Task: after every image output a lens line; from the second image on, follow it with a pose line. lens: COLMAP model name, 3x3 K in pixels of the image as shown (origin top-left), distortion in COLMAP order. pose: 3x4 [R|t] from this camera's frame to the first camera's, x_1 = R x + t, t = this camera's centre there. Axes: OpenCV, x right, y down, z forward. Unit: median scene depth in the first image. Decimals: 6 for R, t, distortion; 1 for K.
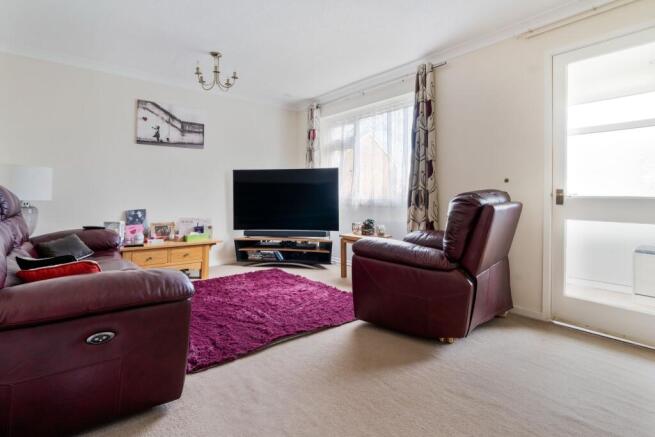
lens RADIAL K [[324.1, 0, 327.5], [0, 324.1, 218.5], [0, 0, 1]] dist [0.000028, -0.000030]
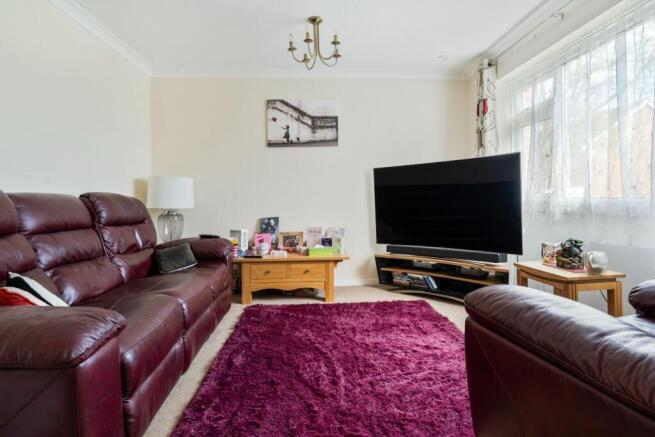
lens RADIAL K [[348.9, 0, 327.0], [0, 348.9, 215.6], [0, 0, 1]] dist [0.000085, 0.000444]
pose [[0.810830, 0.007144, -0.585238, 0.133739], [-0.023925, 0.999494, -0.020948, -0.015071], [0.584793, 0.030987, 0.810591, 0.271911]]
